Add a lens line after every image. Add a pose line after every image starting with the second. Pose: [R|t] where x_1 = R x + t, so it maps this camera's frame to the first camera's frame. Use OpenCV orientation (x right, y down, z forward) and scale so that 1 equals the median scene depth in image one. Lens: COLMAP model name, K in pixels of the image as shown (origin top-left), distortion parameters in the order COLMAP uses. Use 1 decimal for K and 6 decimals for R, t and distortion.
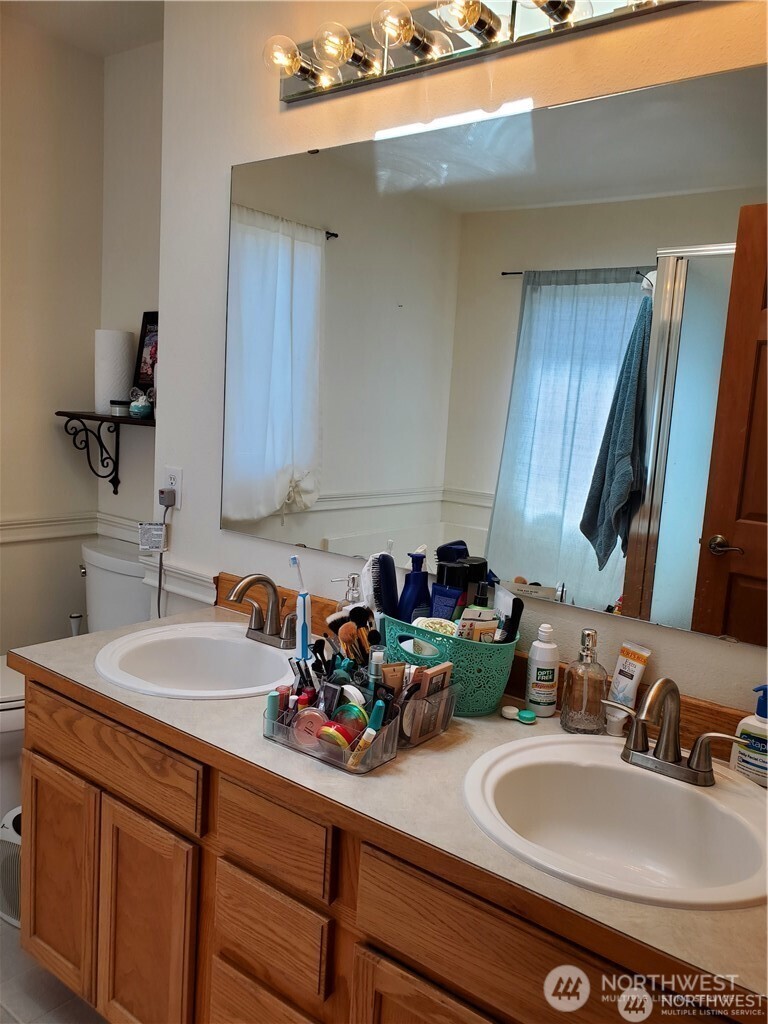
lens RADIAL K [[785.7, 0, 384.2], [0, 785.7, 512.6], [0, 0, 1]] dist [0.009052, -0.015249]
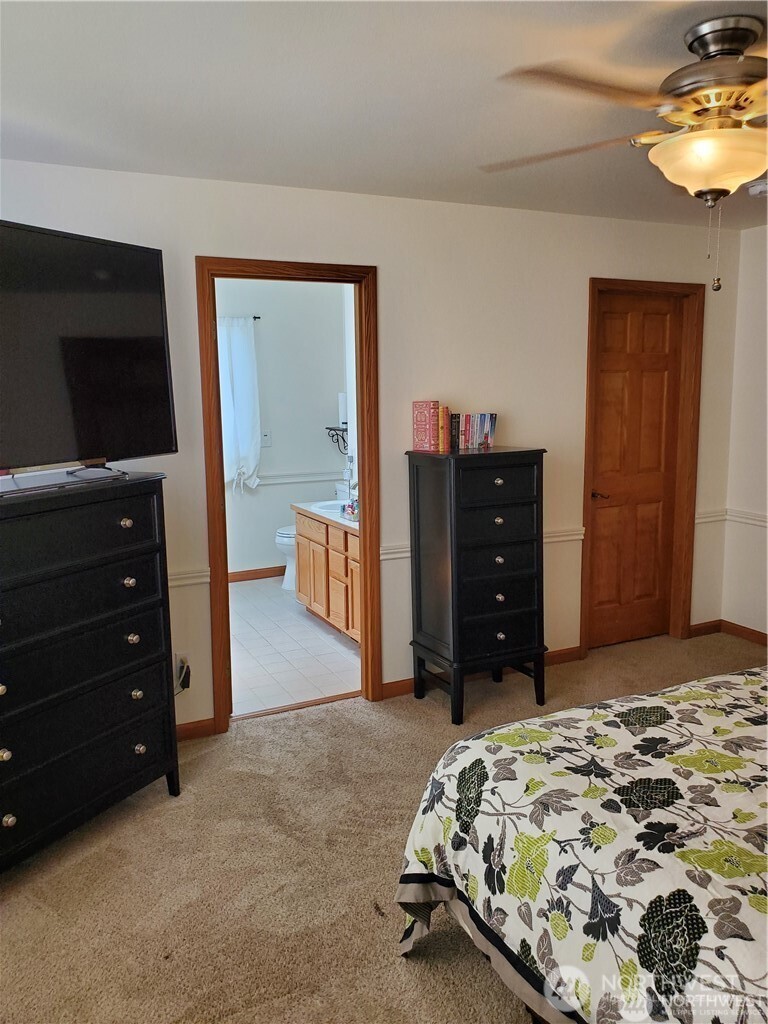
lens RADIAL K [[785.7, 0, 383.2], [0, 785.7, 511.2], [0, 0, 1]] dist [0.009052, -0.015249]
pose [[0.889213, -0.004391, -0.457473, 1.163447], [0.010449, 0.999888, 0.010713, 0.145715], [0.457374, -0.014307, 0.889159, -1.493540]]
